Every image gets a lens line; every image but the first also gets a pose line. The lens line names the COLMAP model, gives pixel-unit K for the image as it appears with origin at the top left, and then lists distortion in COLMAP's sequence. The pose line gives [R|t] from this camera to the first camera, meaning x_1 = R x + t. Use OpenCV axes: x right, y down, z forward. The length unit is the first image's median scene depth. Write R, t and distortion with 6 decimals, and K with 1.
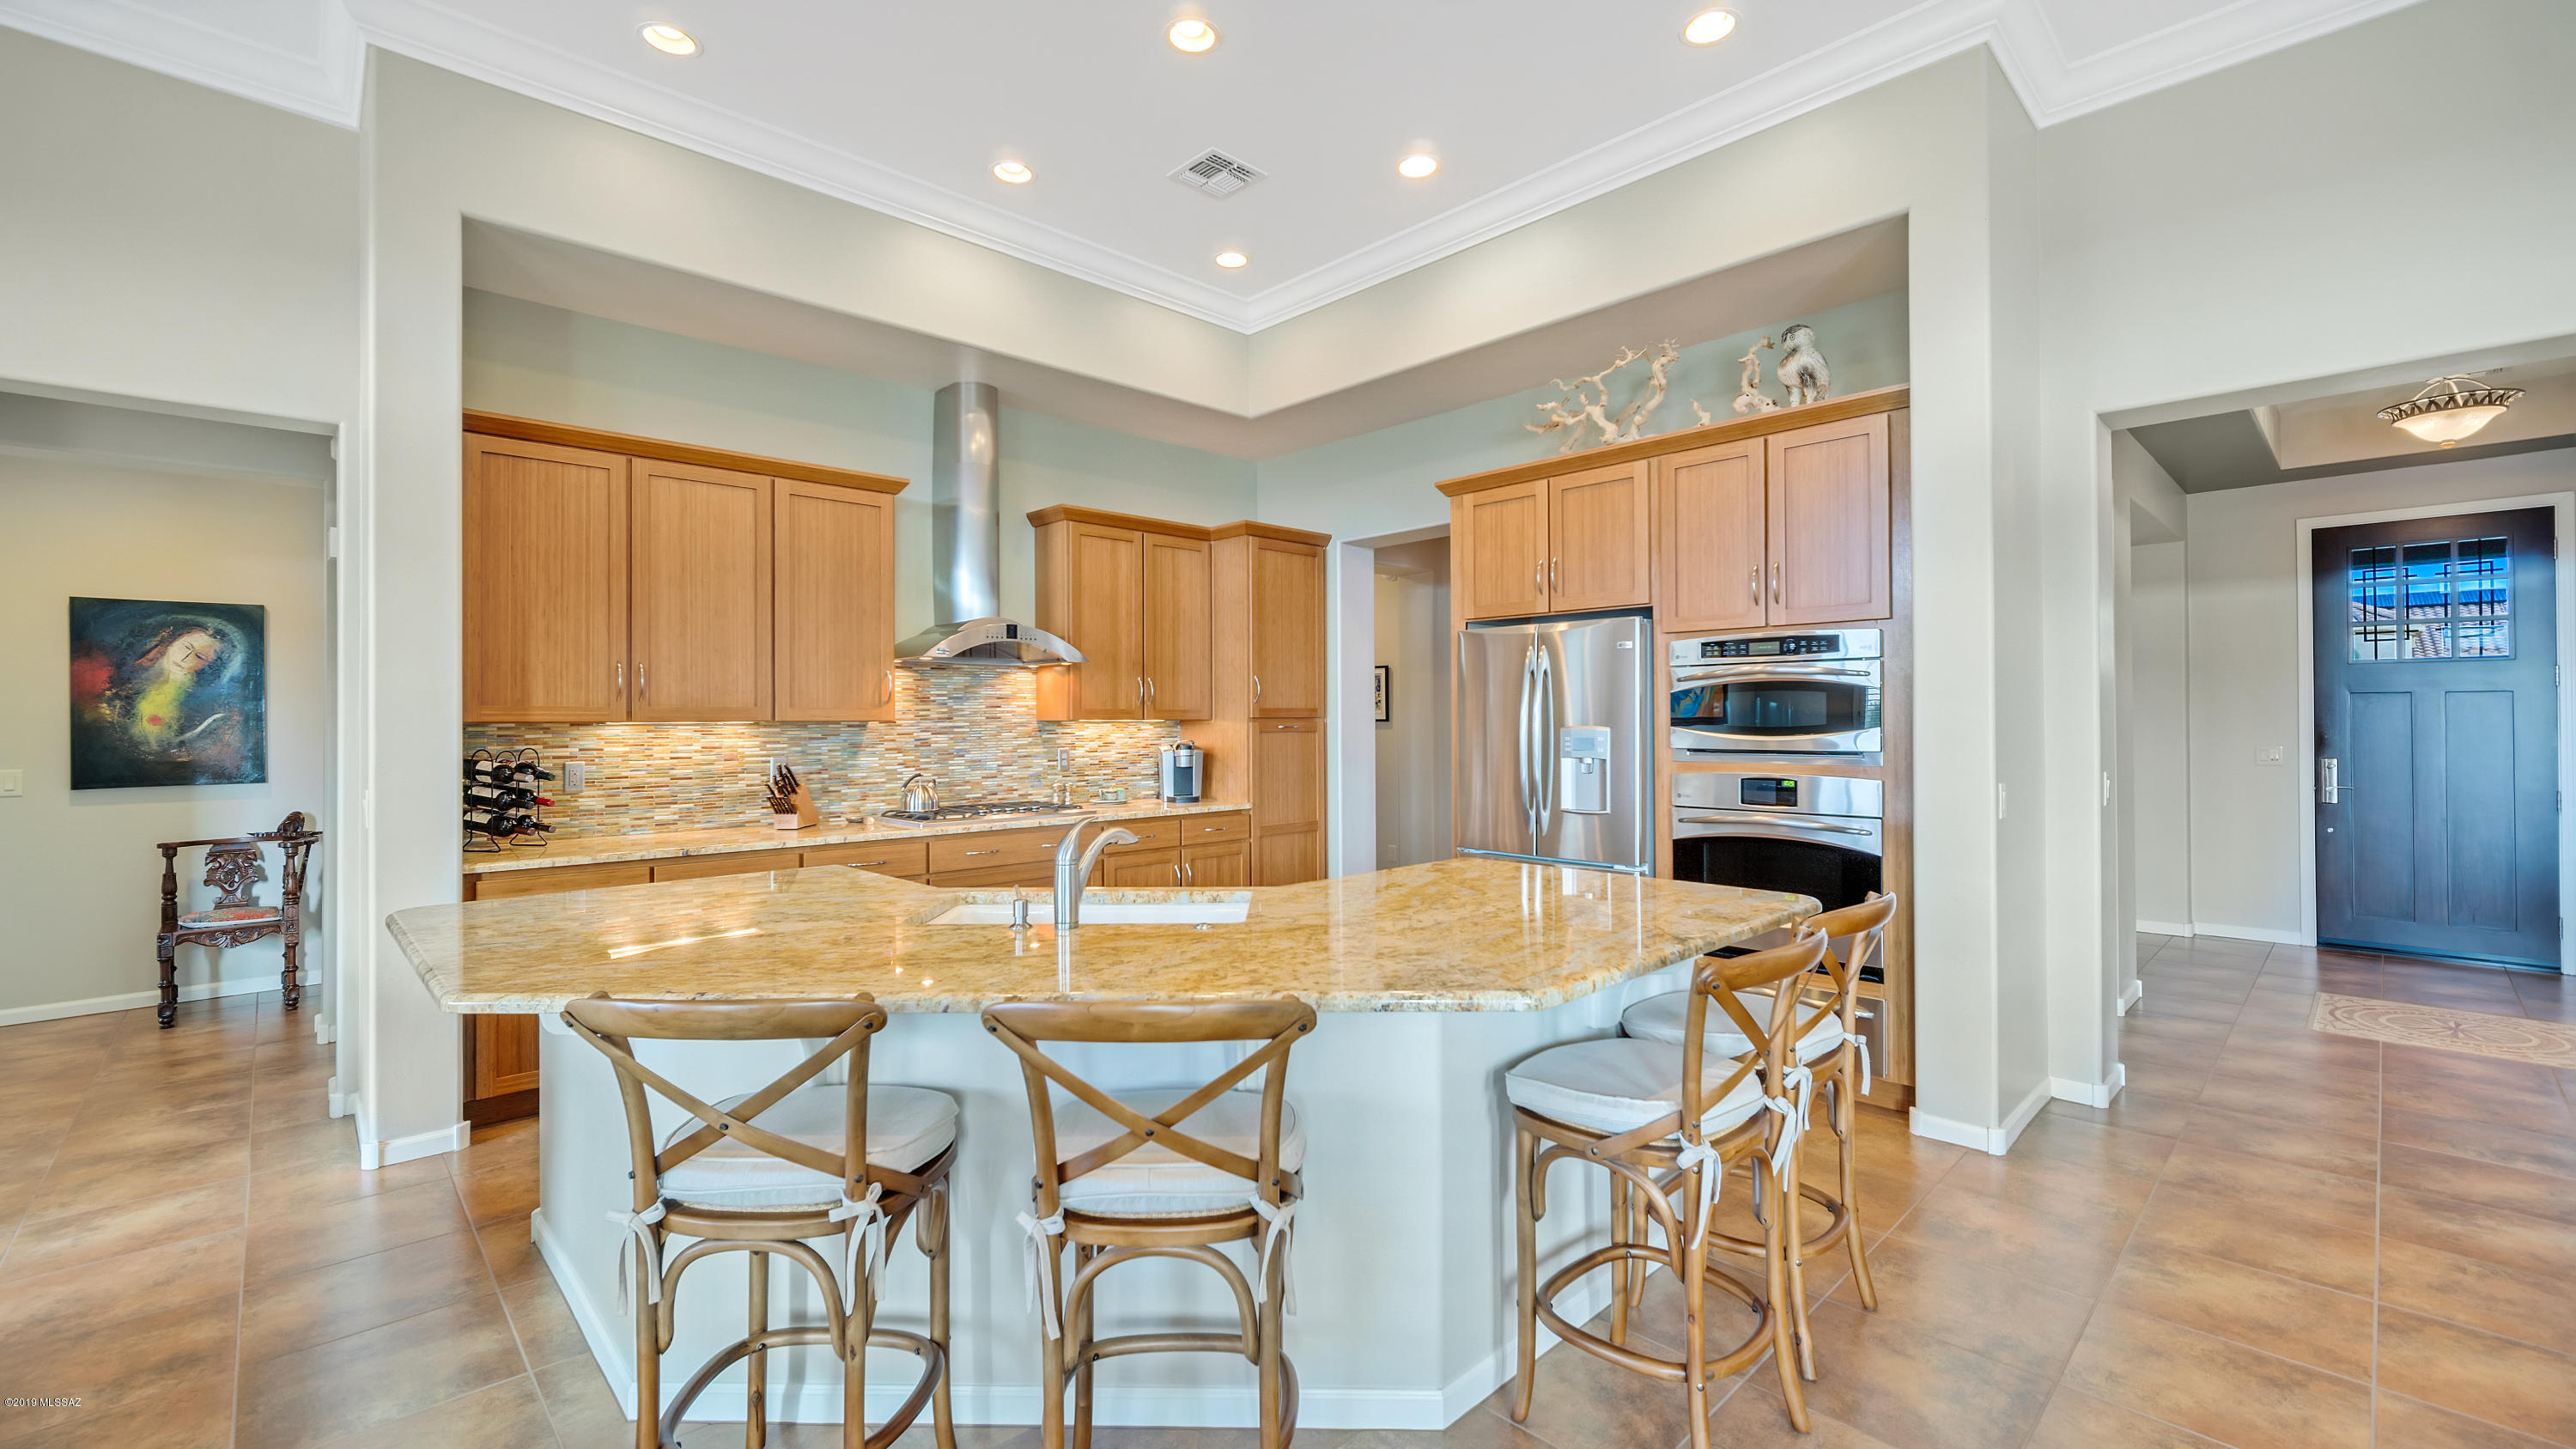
lens RADIAL K [[1055.9, 0, 1274.2], [0, 1055.9, 709.1], [0, 0, 1]] dist [-0.000415, 0.000077]
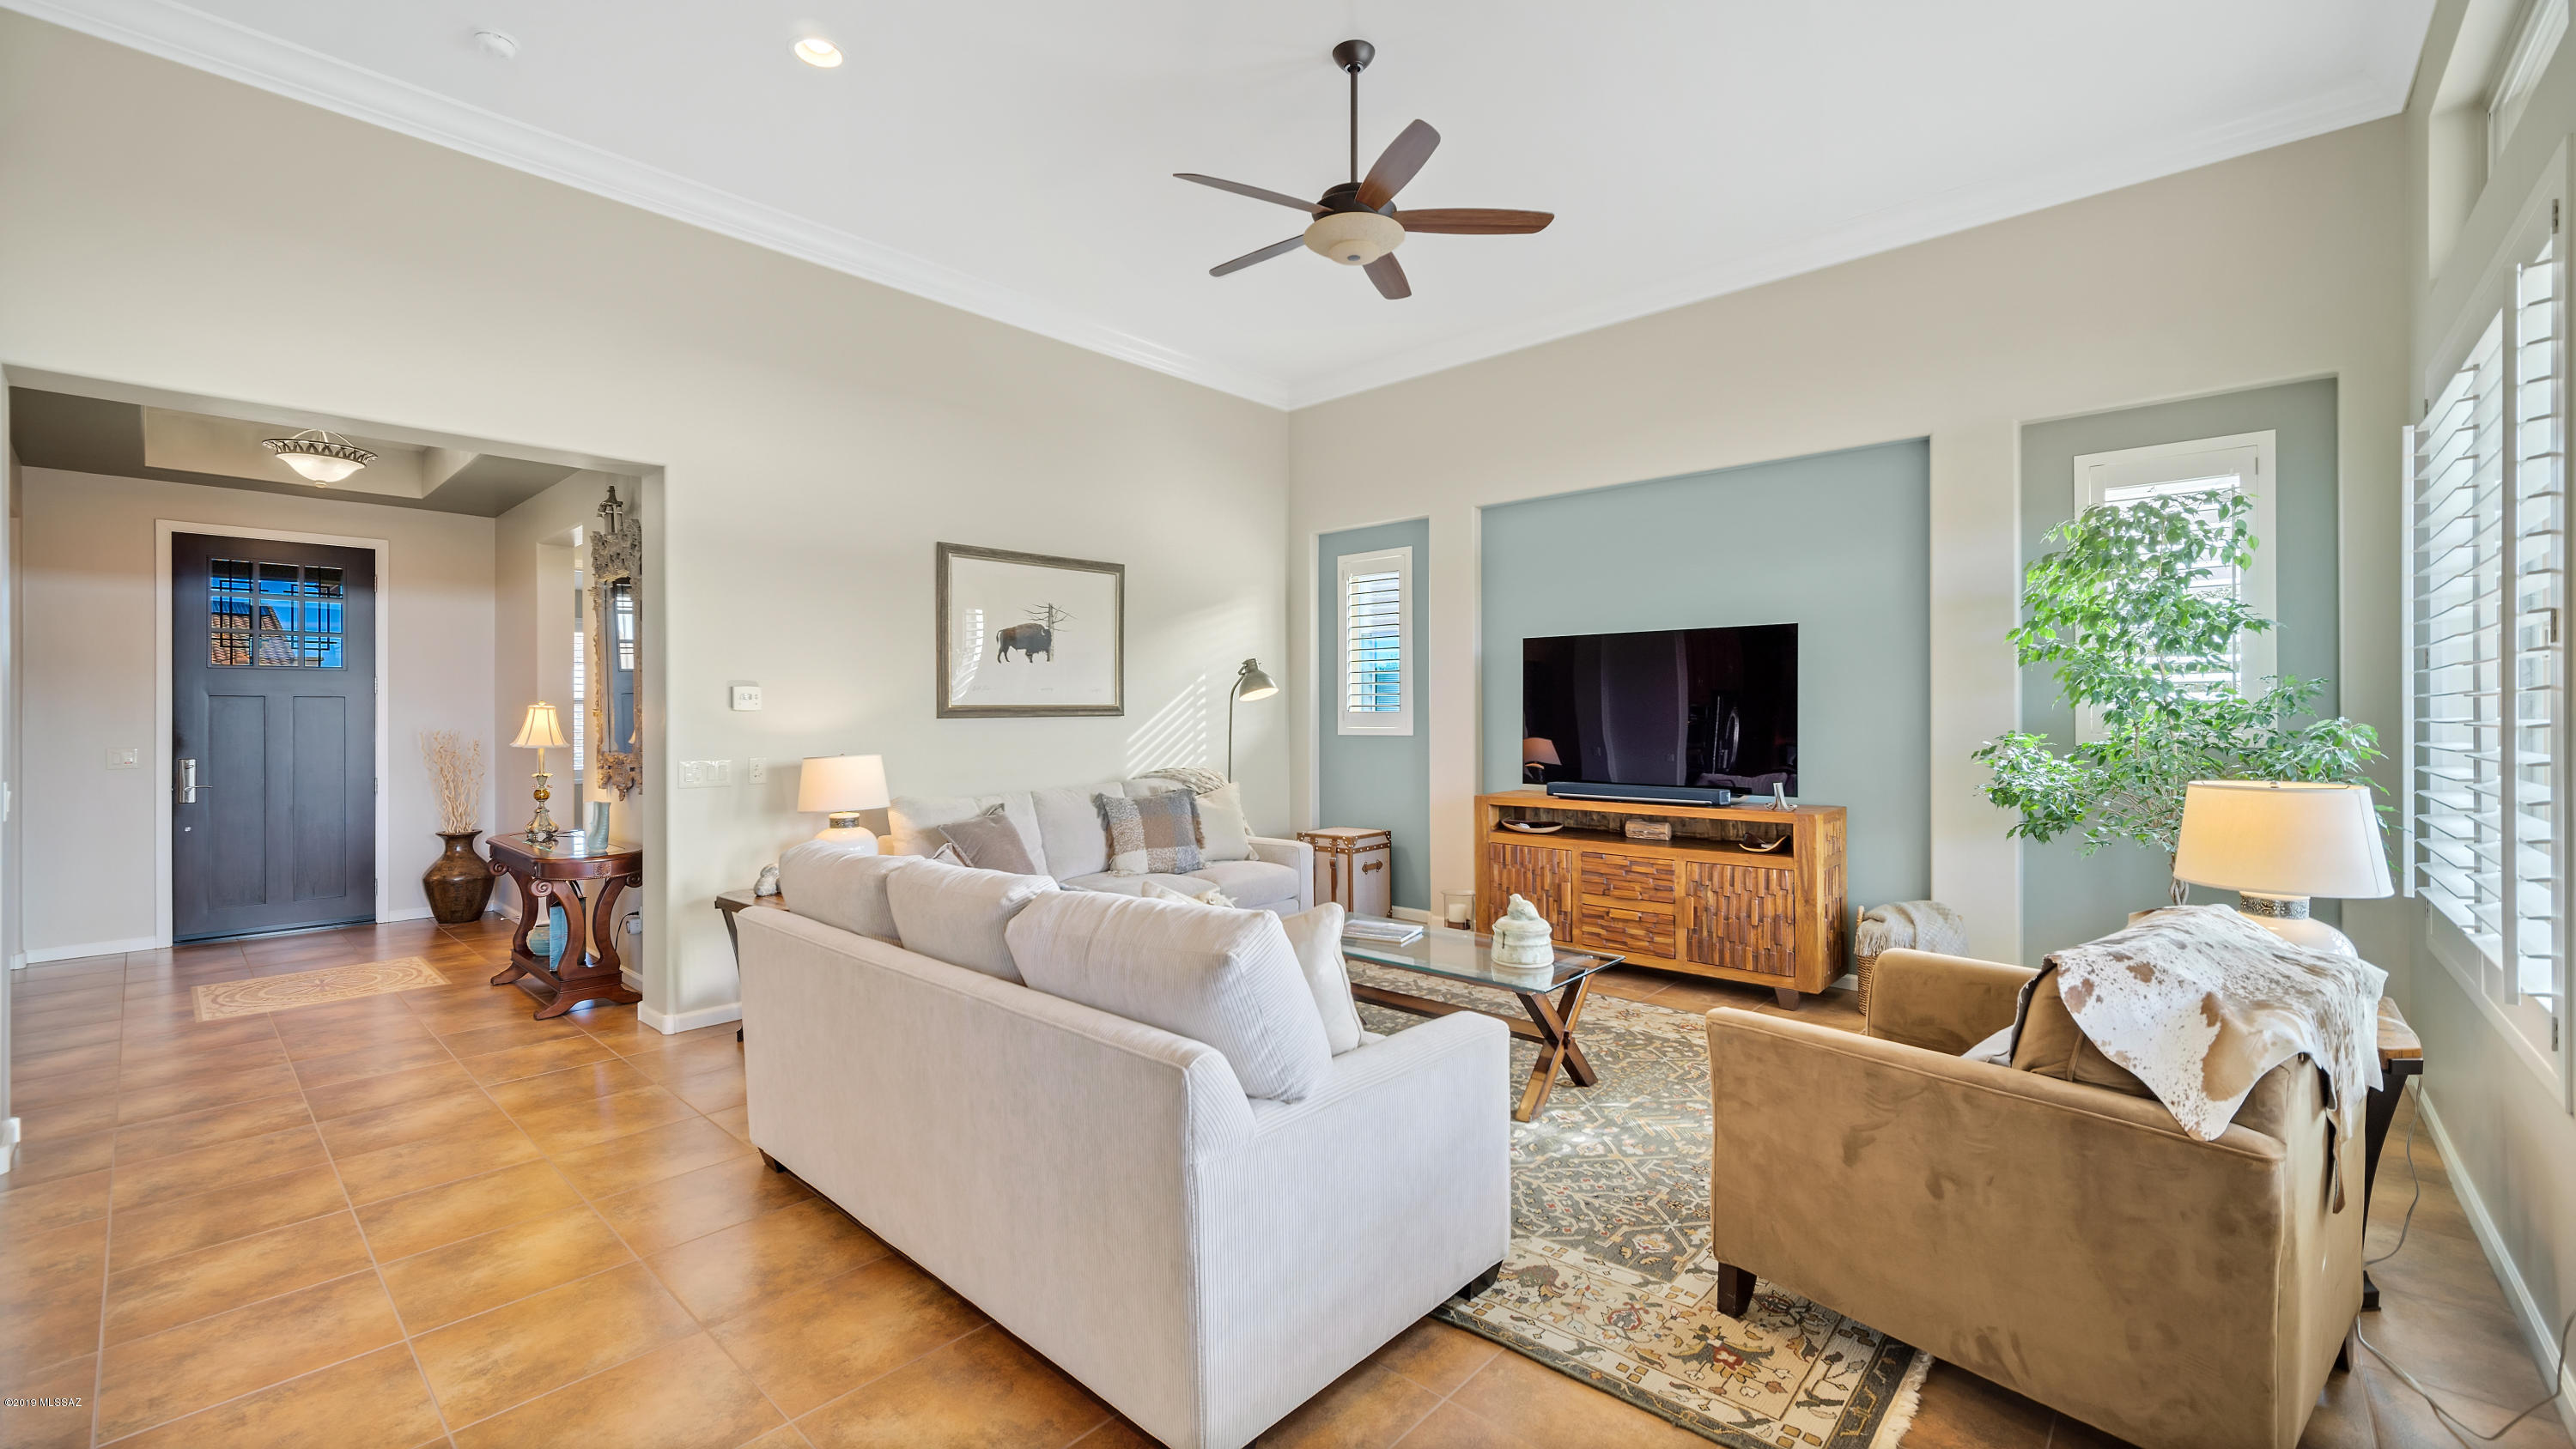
lens RADIAL K [[1042.1, 0, 1291.9], [0, 1042.1, 717.3], [0, 0, 1]] dist [0.001415, 0.000107]
pose [[-0.079035, 0.001851, 0.996870, -0.100550], [-0.008340, 0.999962, -0.002518, -0.000087], [-0.996837, -0.008512, -0.079017, 0.017751]]
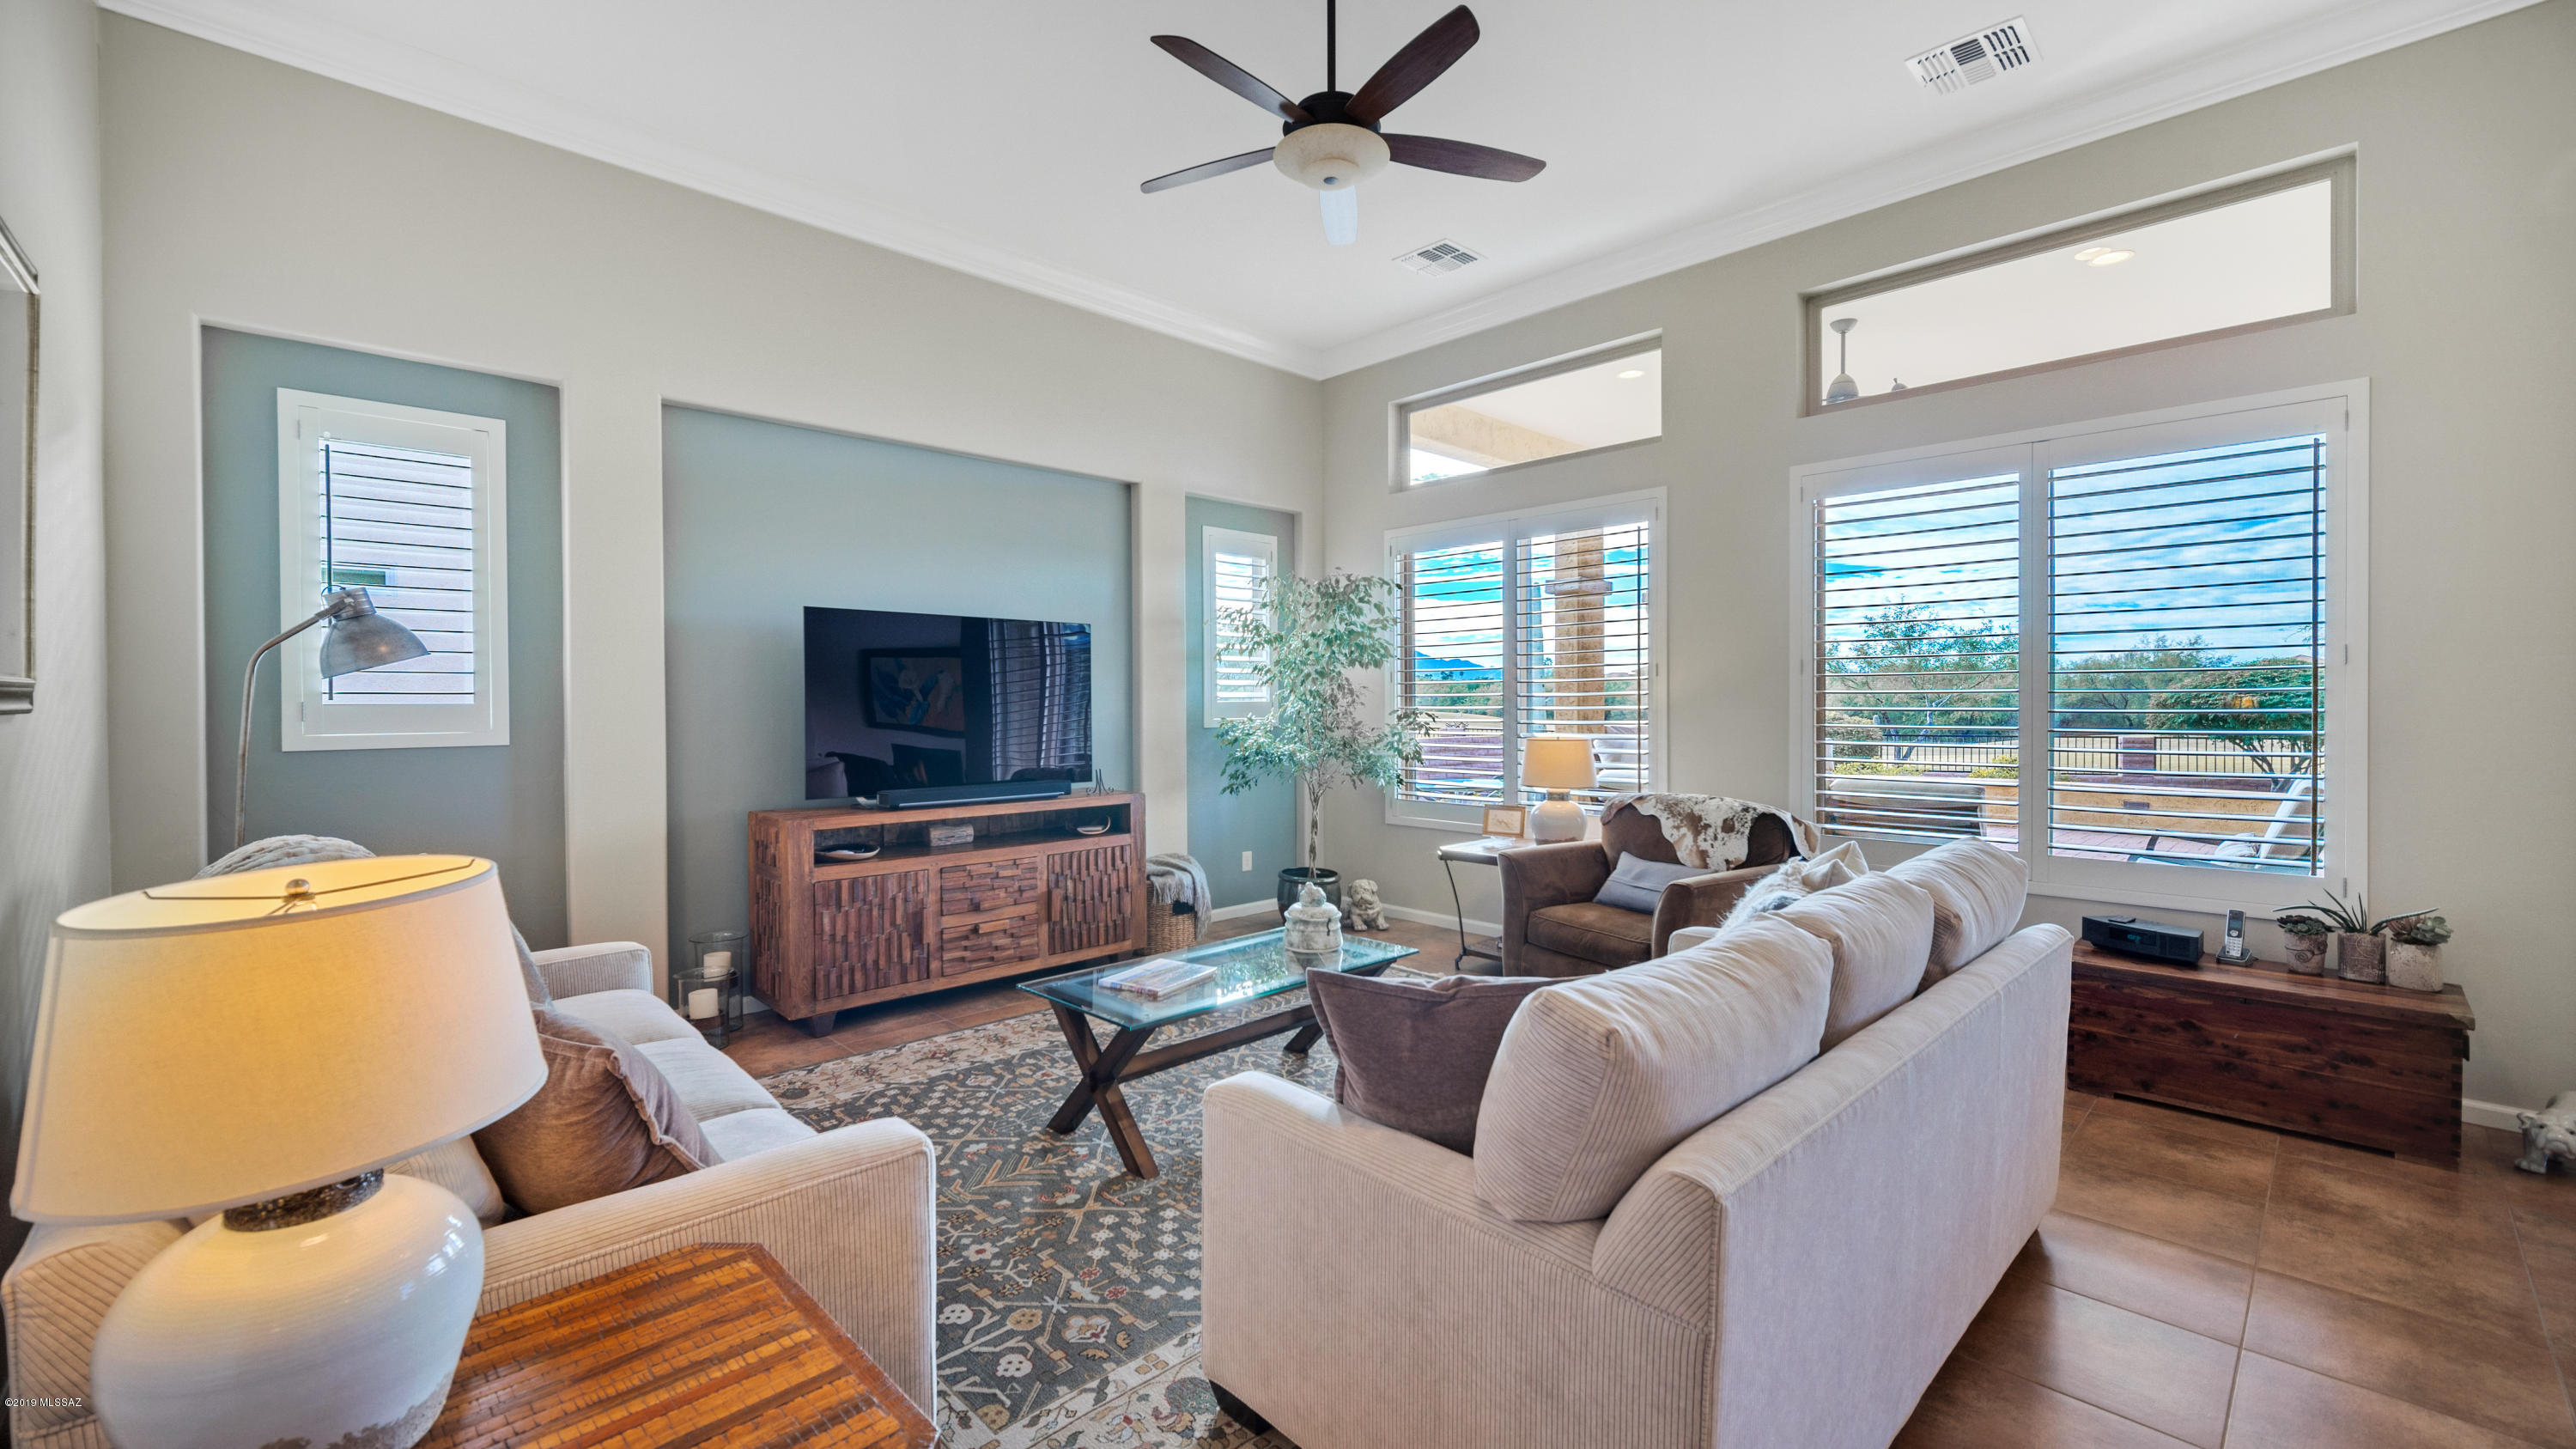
lens RADIAL K [[1045.6, 0, 1280.2], [0, 1045.6, 718.5], [0, 0, 1]] dist [-0.000664, 0.000336]
pose [[-0.999870, 0.009896, -0.012717, 0.607375], [0.009866, 0.999948, 0.002451, 0.002006], [0.012741, 0.002325, -0.999916, 0.521256]]
